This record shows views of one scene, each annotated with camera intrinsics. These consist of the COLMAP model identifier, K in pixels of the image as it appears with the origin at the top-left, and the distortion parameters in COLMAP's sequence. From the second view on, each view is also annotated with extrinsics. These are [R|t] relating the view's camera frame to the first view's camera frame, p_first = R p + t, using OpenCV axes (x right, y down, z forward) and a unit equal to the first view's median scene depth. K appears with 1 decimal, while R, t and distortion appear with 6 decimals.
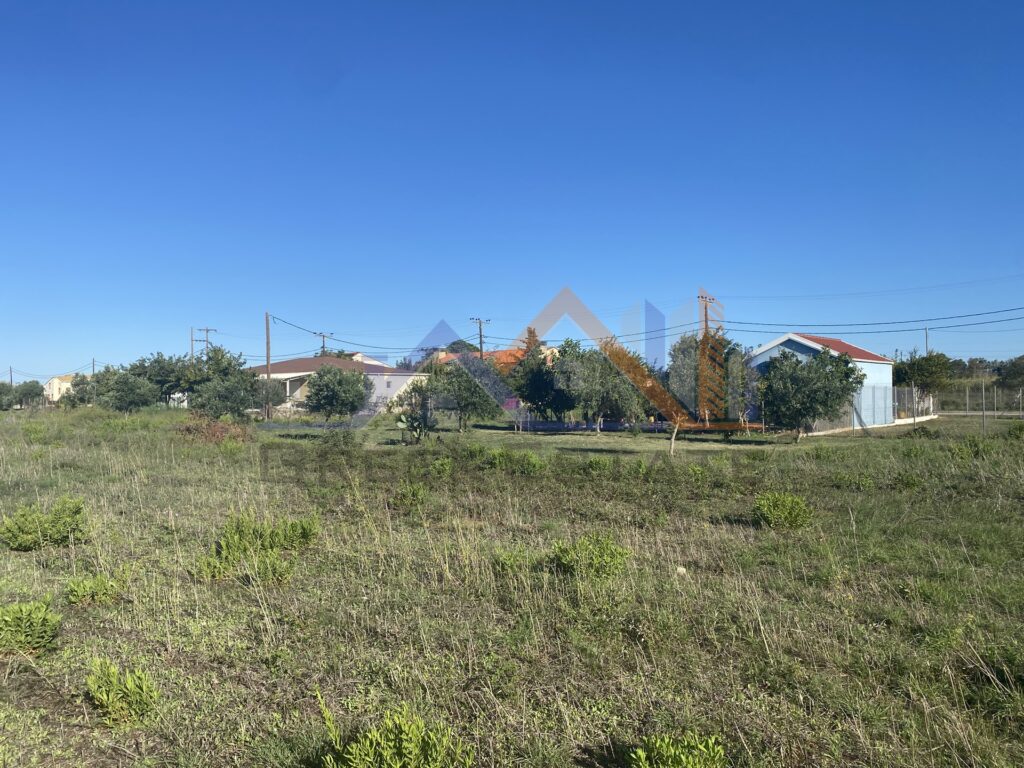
lens RADIAL K [[801.1, 0, 515.4], [0, 801.1, 388.8], [0, 0, 1]] dist [0.052631, -0.050661]
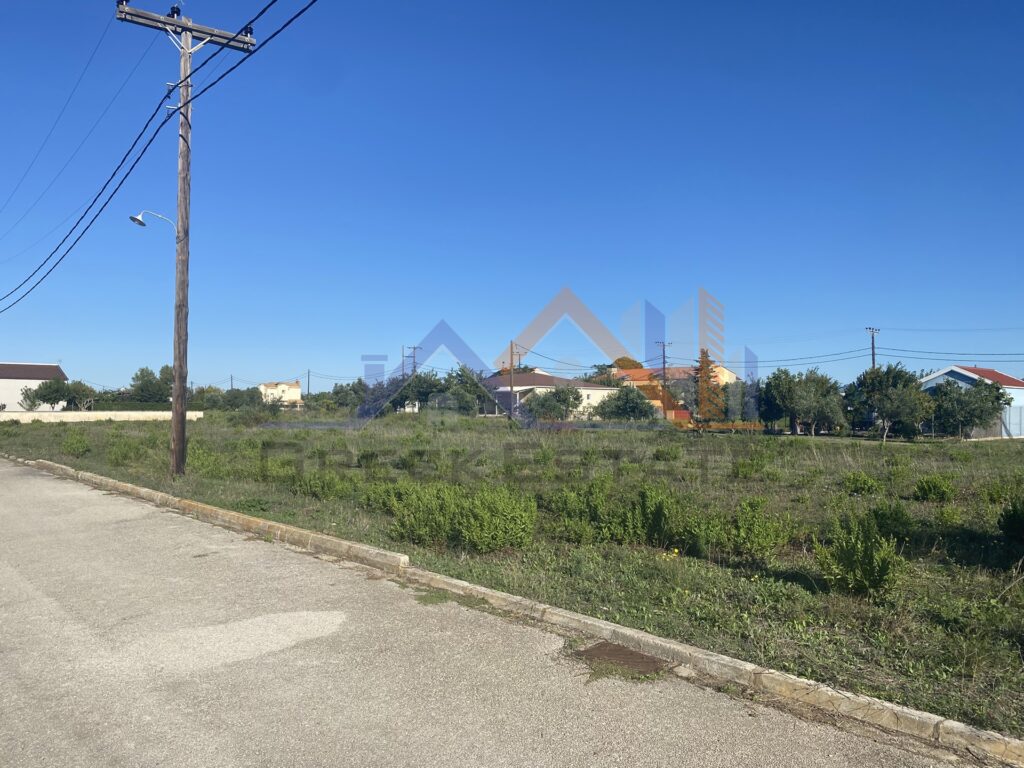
lens RADIAL K [[801.1, 0, 502.3], [0, 801.1, 390.5], [0, 0, 1]] dist [0.052631, -0.050661]
pose [[0.986026, 0.015368, -0.165880, -0.175867], [-0.017093, 0.999814, -0.008977, -0.002948], [0.165711, 0.011687, 0.986105, -0.459194]]
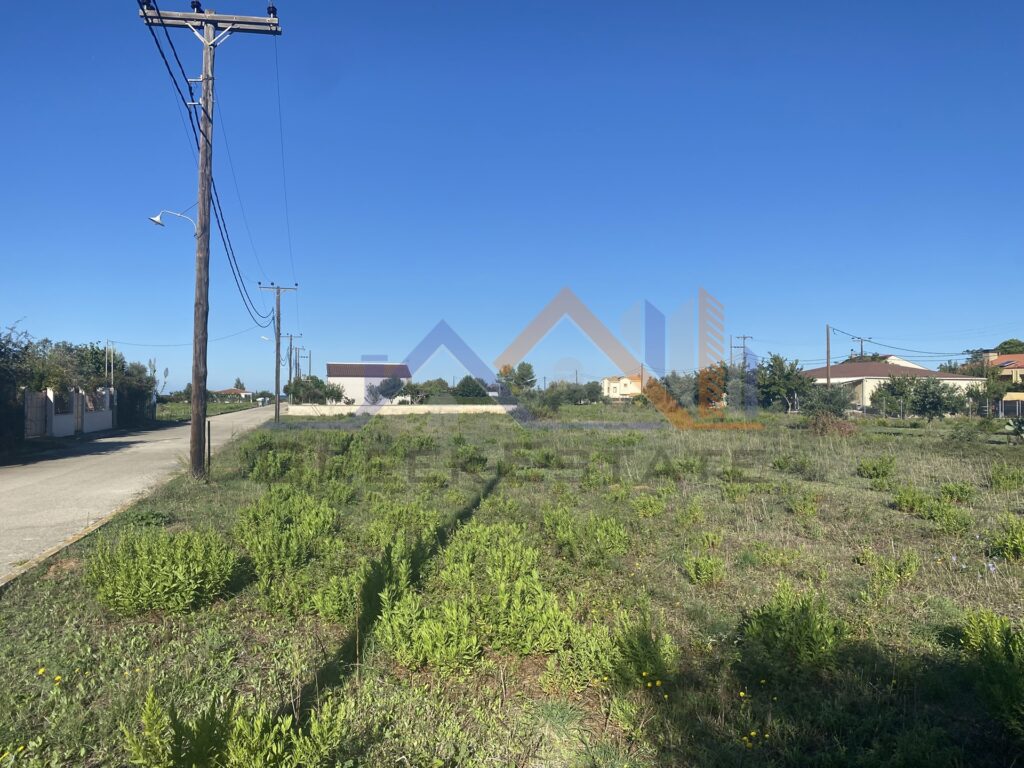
lens RADIAL K [[801.1, 0, 506.1], [0, 801.1, 383.1], [0, 0, 1]] dist [0.052631, -0.050661]
pose [[0.820352, 0.005512, -0.571833, -0.046222], [-0.009077, 0.999953, -0.003383, -0.007932], [0.571787, 0.007966, 0.820363, -0.319853]]
